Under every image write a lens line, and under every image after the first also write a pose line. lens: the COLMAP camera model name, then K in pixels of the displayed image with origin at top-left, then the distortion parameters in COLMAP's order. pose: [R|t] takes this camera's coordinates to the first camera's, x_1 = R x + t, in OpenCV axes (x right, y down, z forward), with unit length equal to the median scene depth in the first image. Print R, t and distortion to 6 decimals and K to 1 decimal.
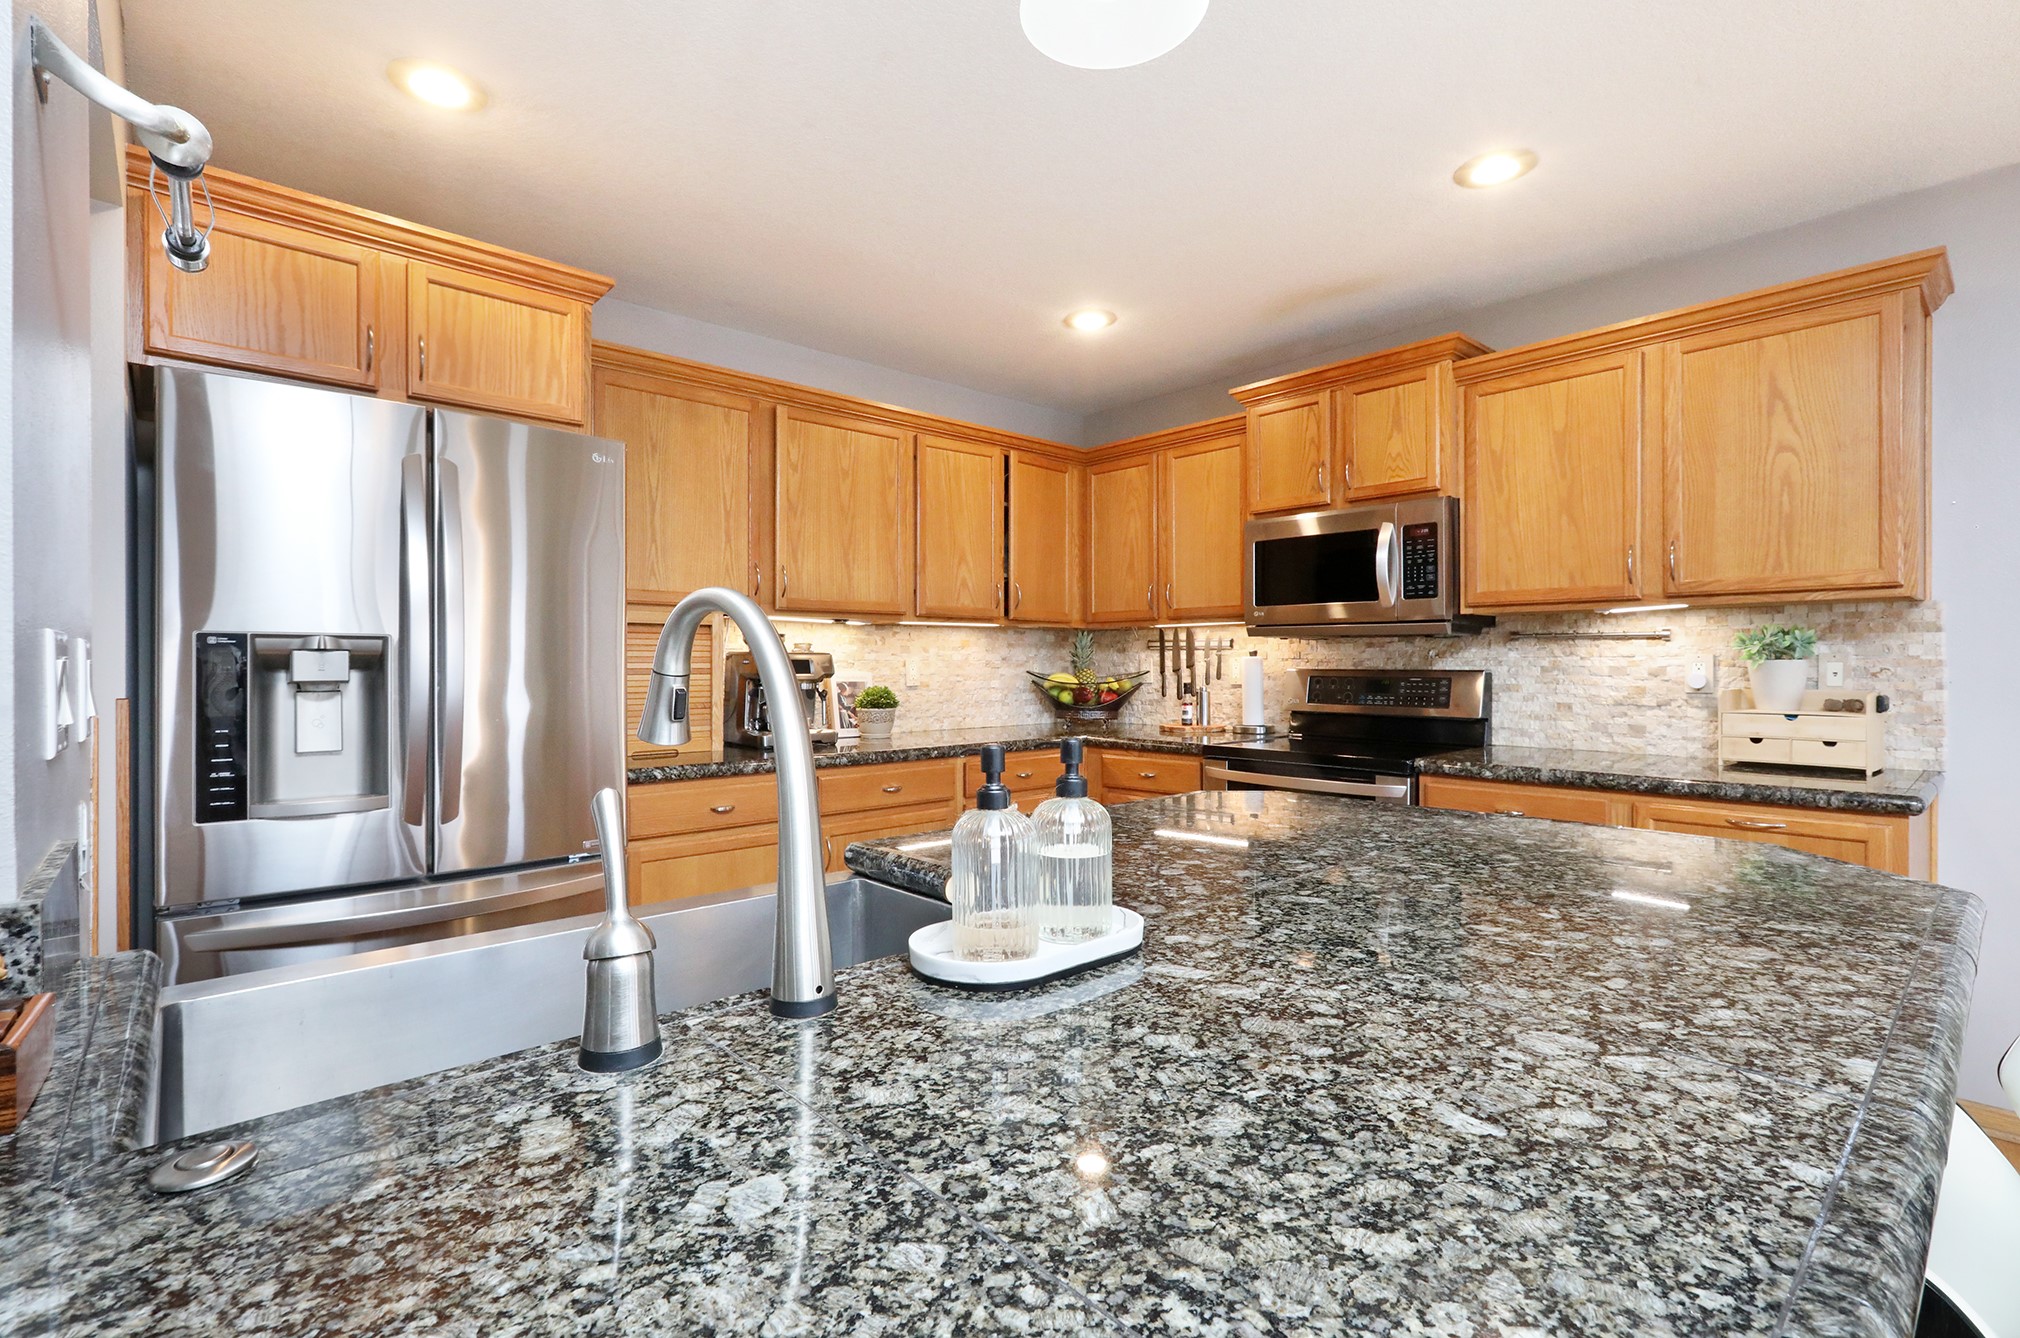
lens RADIAL K [[945.6, 0, 1015.8], [0, 945.6, 660.9], [0, 0, 1]] dist [-0.000500, 0.001968]
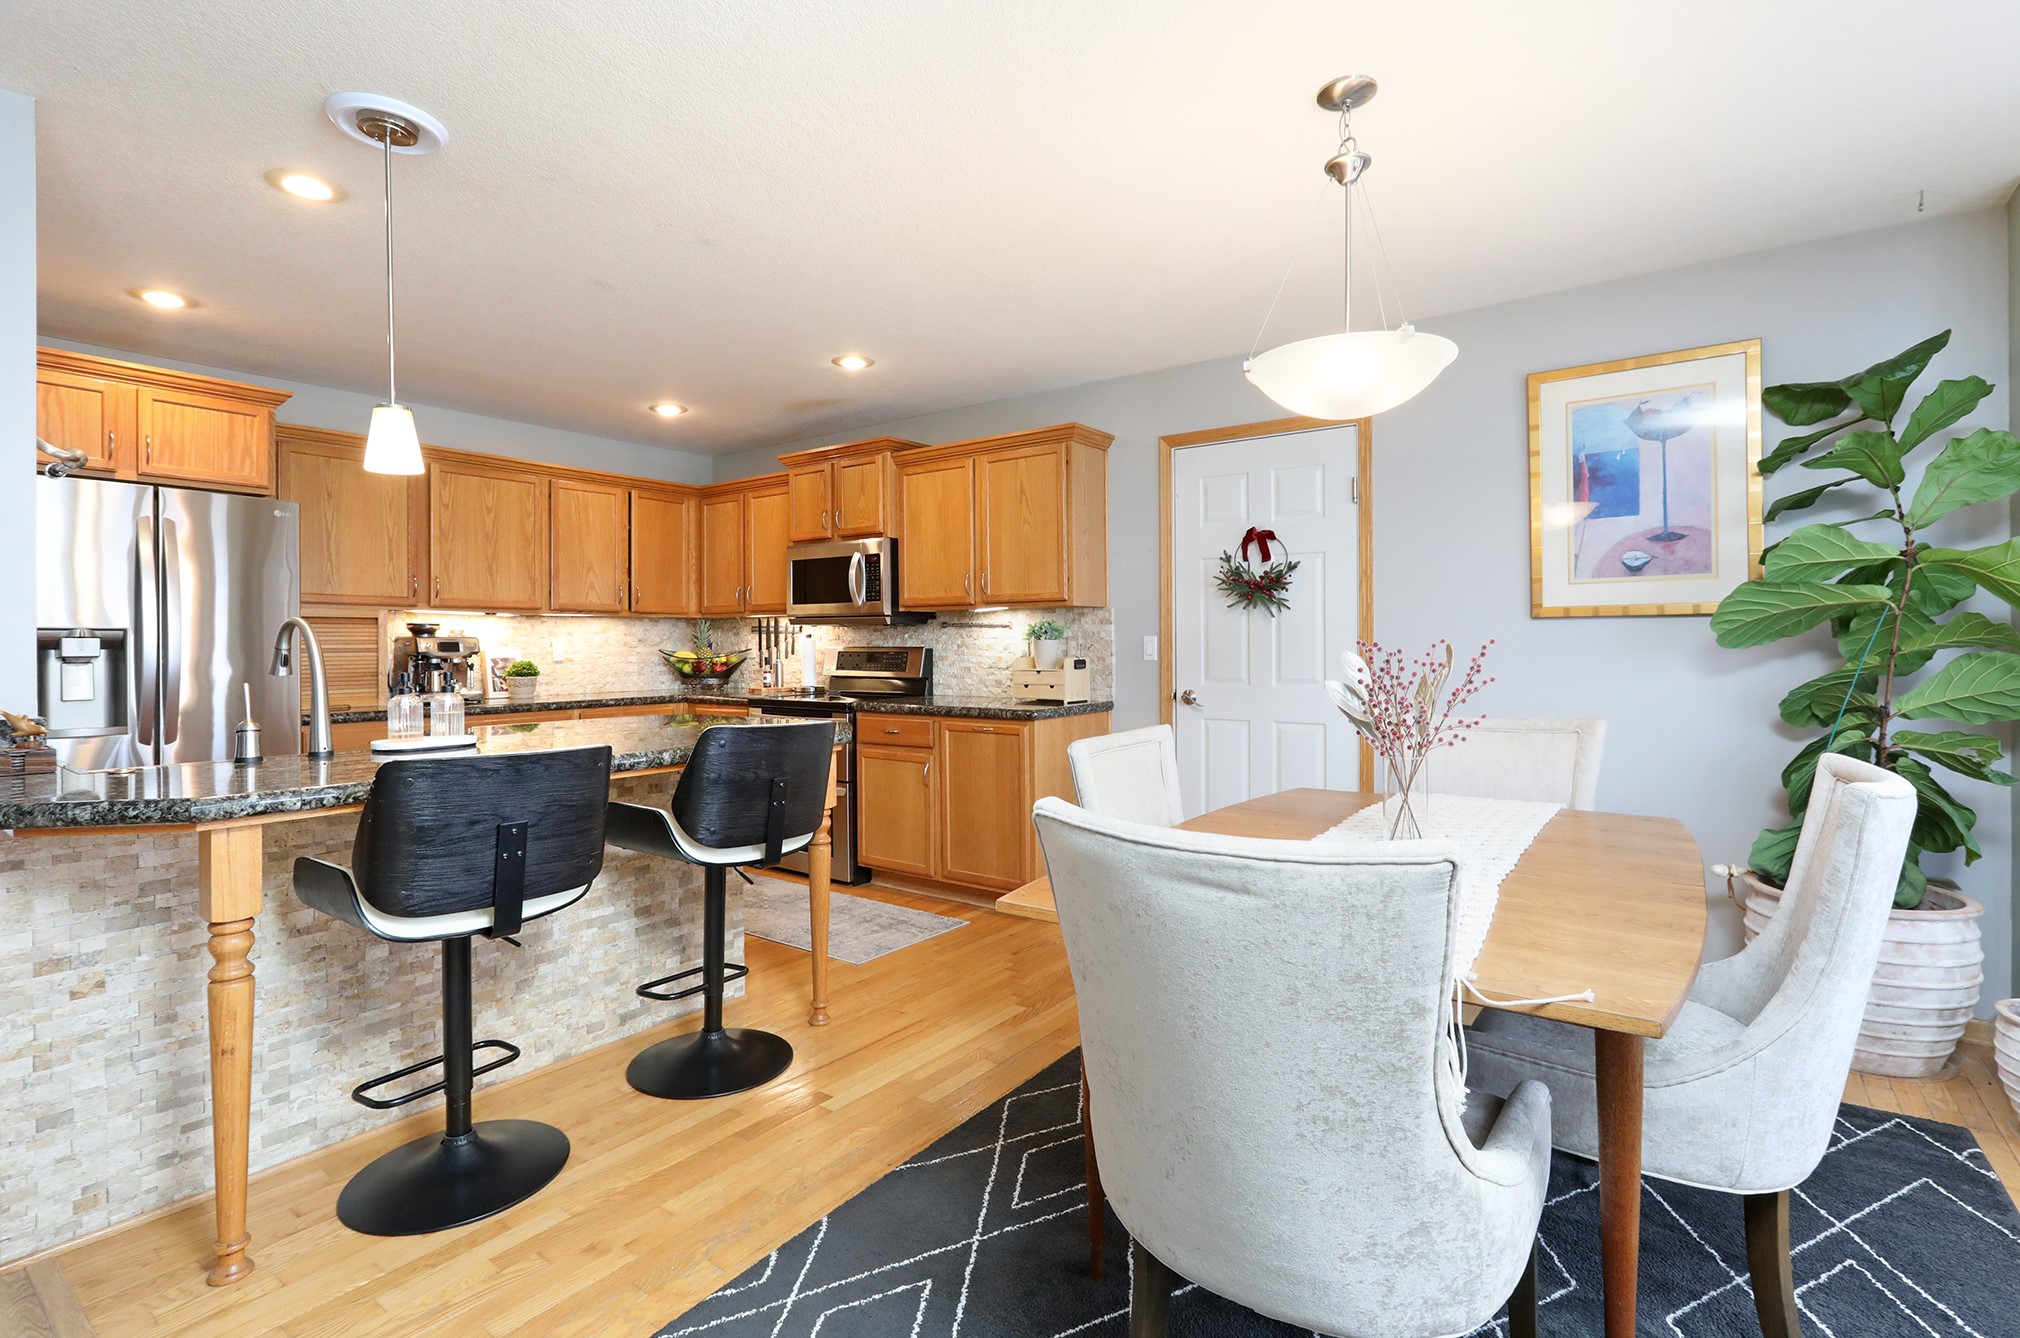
lens RADIAL K [[945.6, 0, 1003.0], [0, 945.6, 640.7], [0, 0, 1]] dist [-0.000500, 0.001968]
pose [[0.981994, -0.003299, 0.188883, 0.327949], [0.003233, 0.999995, 0.000656, -0.000866], [-0.188884, -0.000034, 0.981999, -0.568953]]
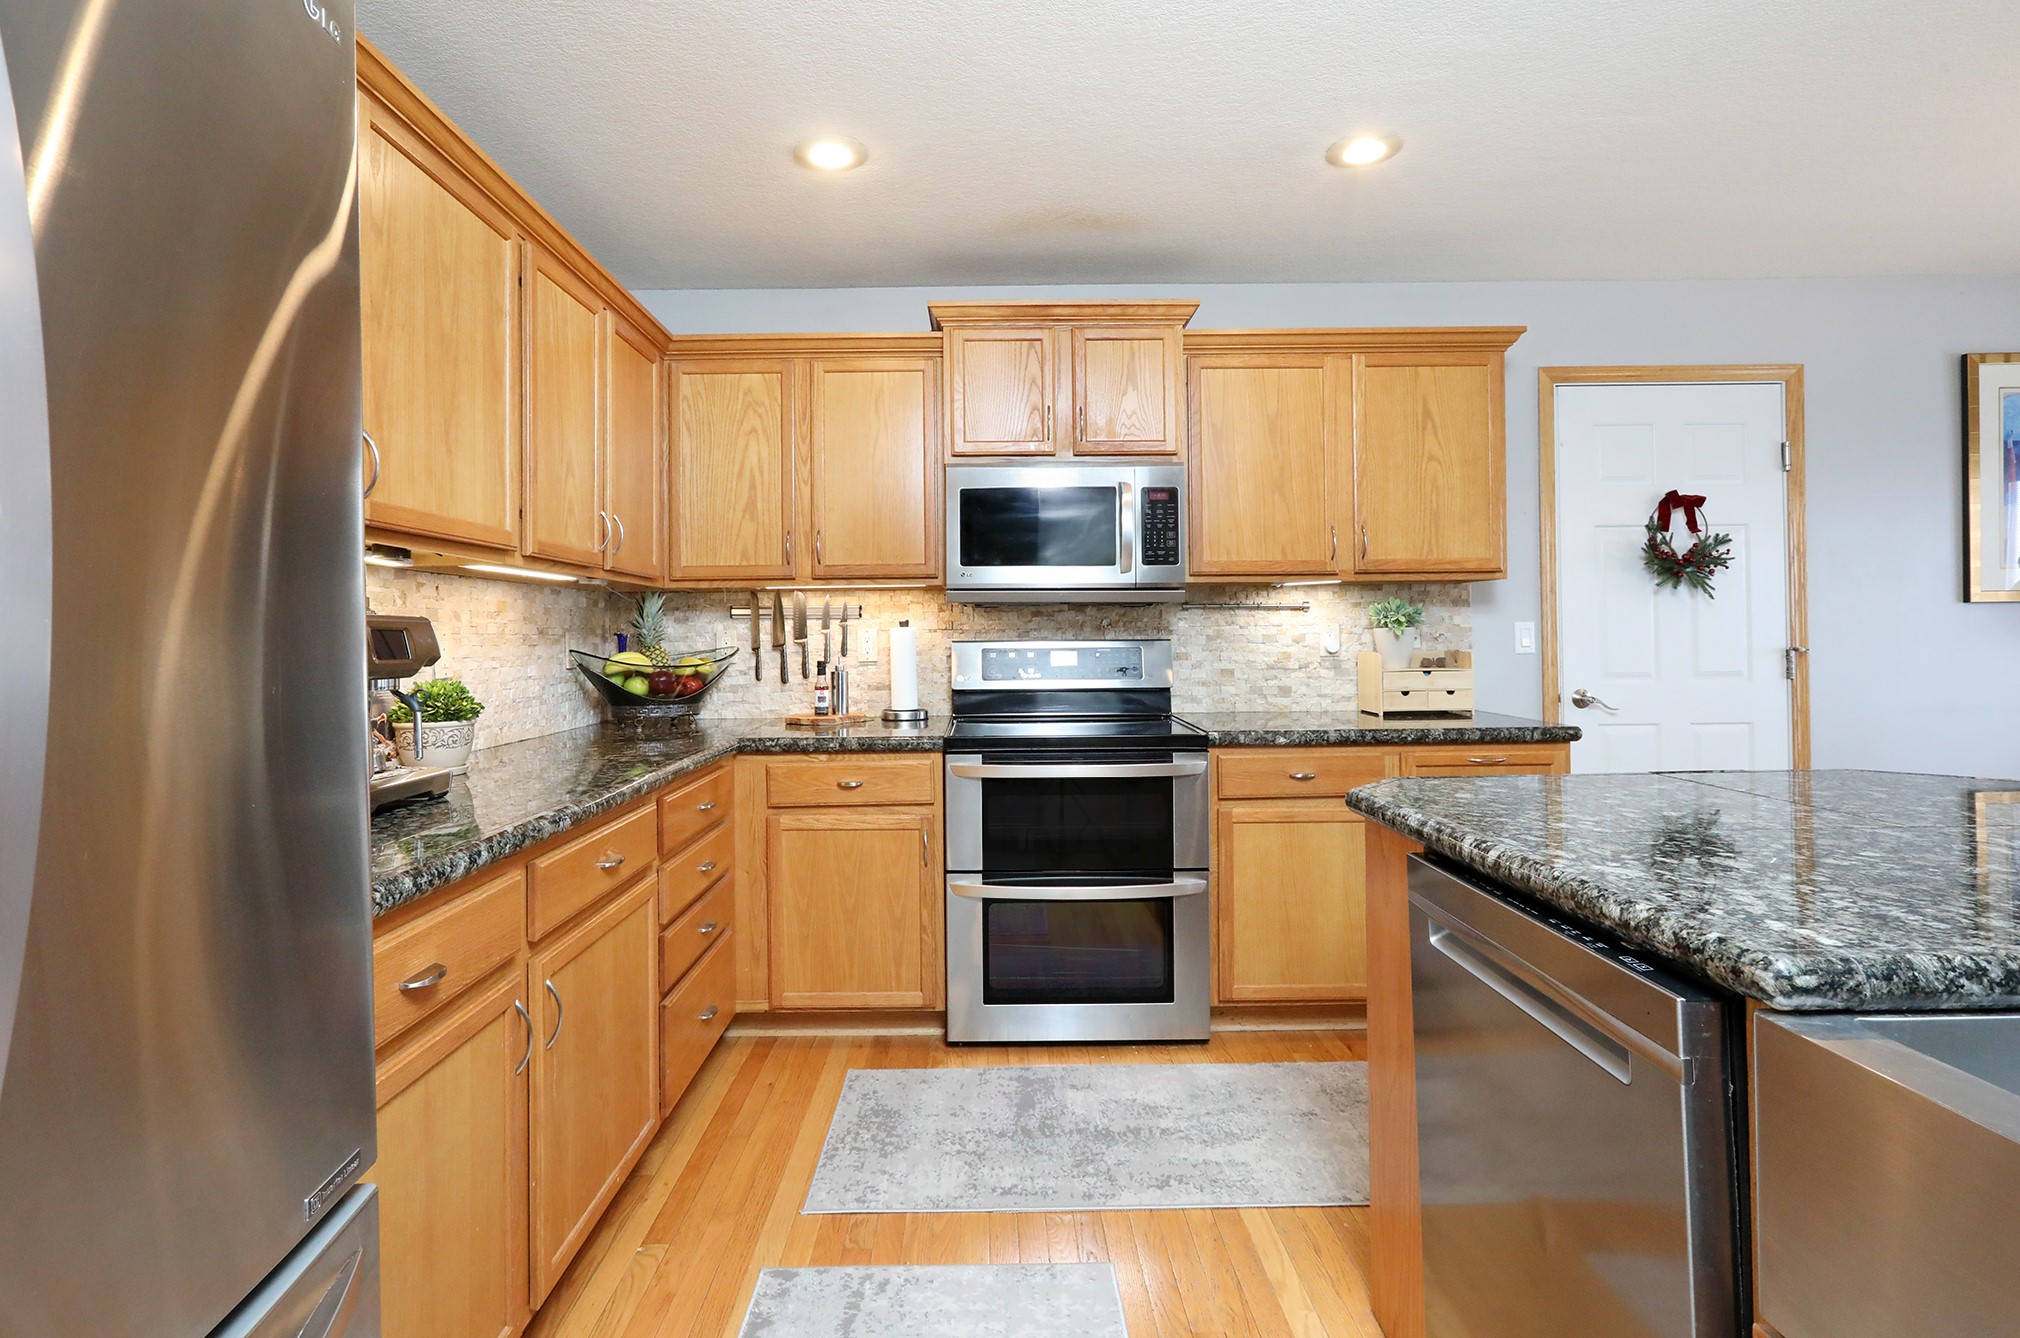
lens RADIAL K [[945.6, 0, 1006.3], [0, 945.6, 629.0], [0, 0, 1]] dist [-0.000500, 0.001968]
pose [[0.666813, -0.000570, 0.745225, -0.380662], [0.008525, 0.999940, -0.006863, 0.004162], [-0.745176, 0.010929, 0.666778, 0.455253]]
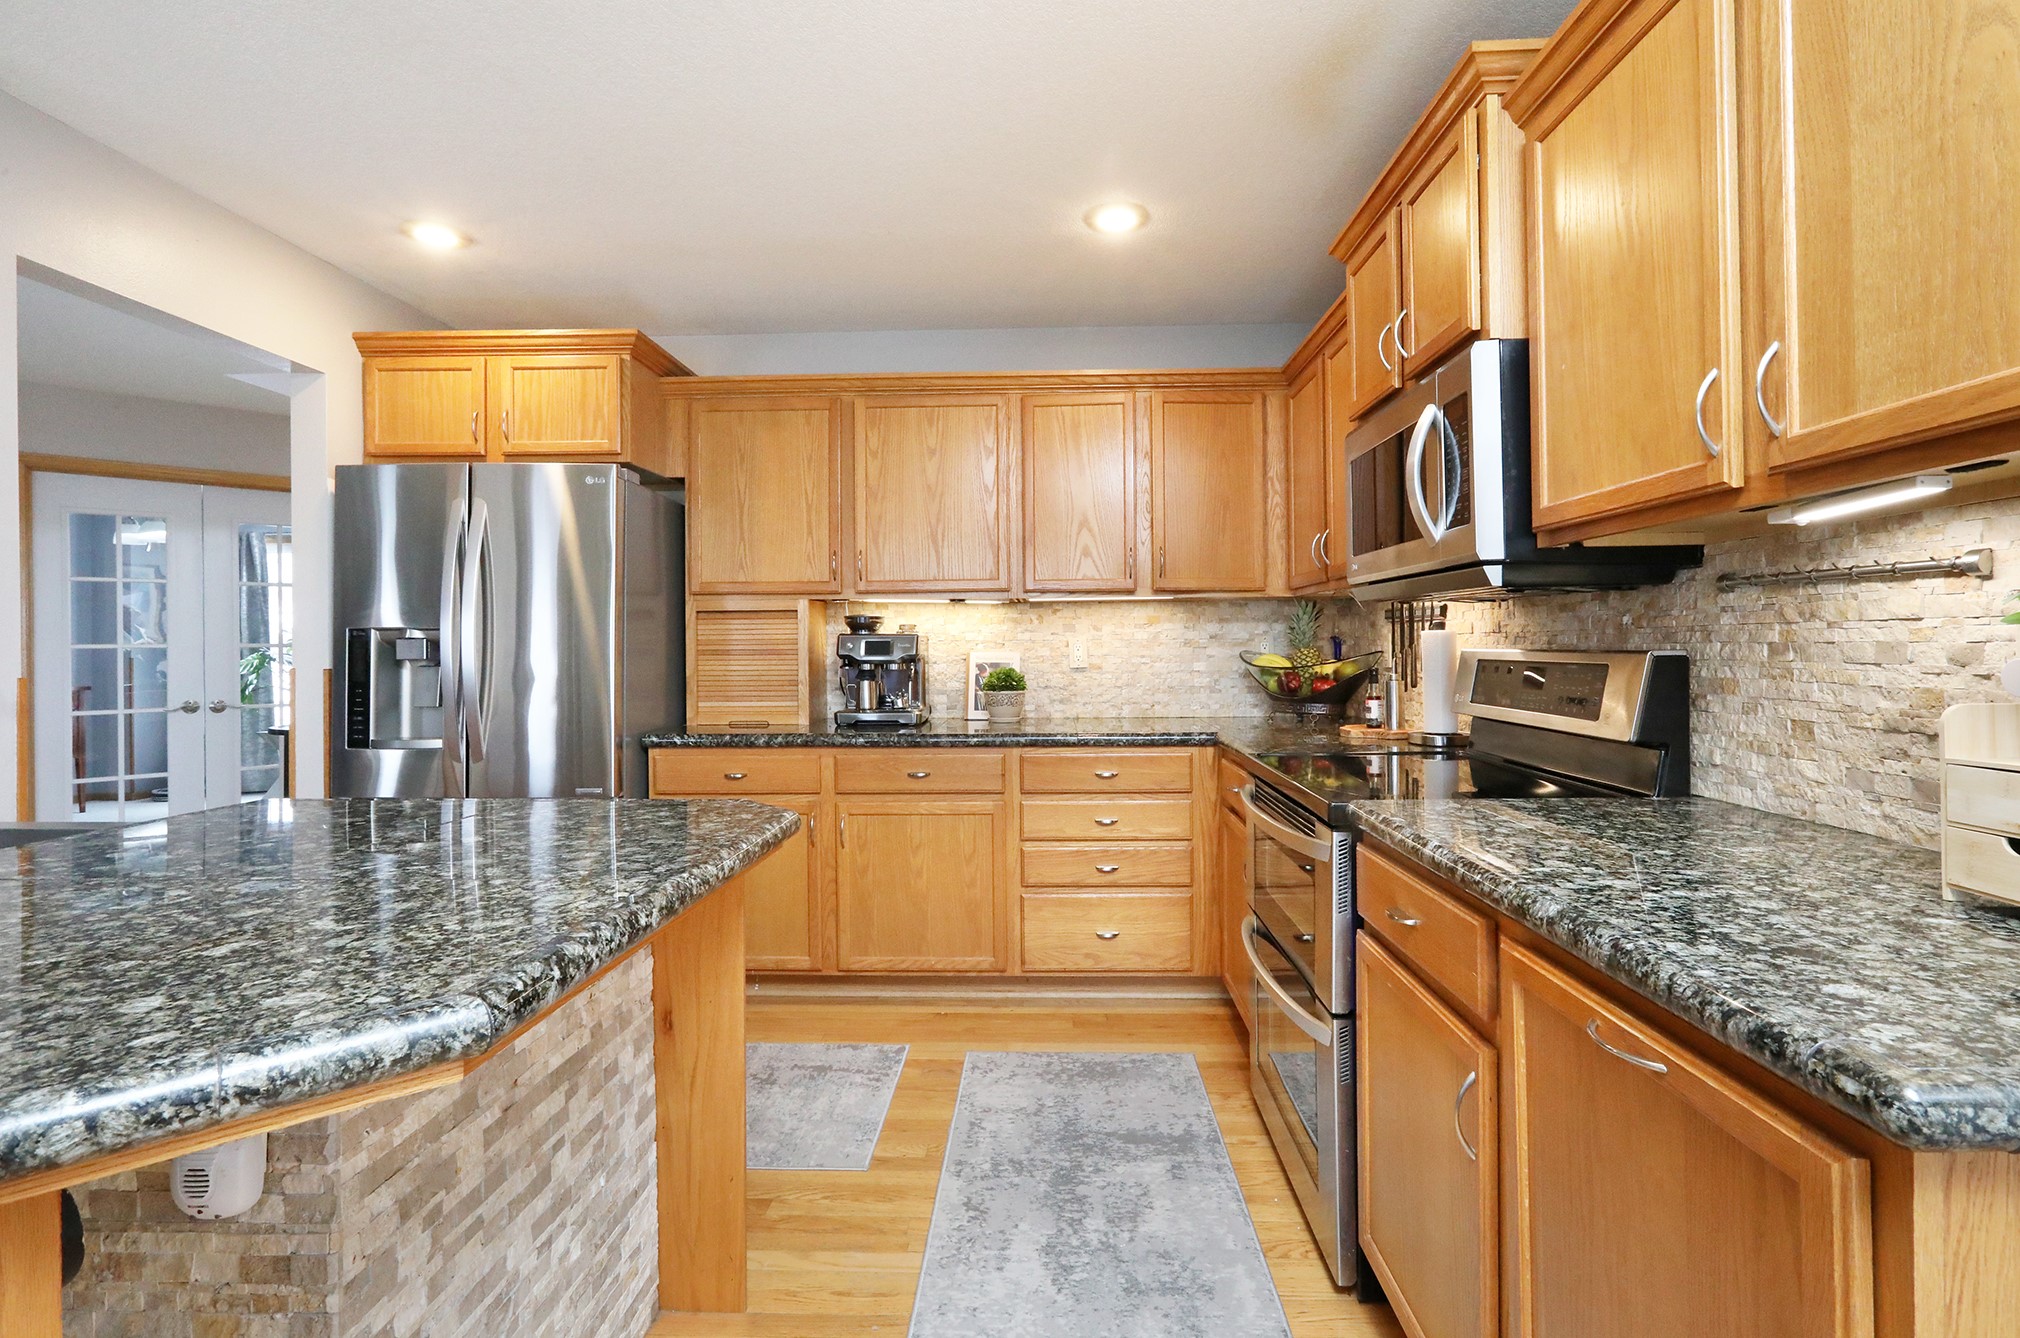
lens RADIAL K [[945.6, 0, 1013.0], [0, 945.6, 639.4], [0, 0, 1]] dist [-0.000500, 0.001968]
pose [[0.711564, -0.008772, -0.702566, 0.614203], [0.008930, 0.999954, -0.003441, 0.002324], [0.702564, -0.003826, 0.711610, 0.381633]]
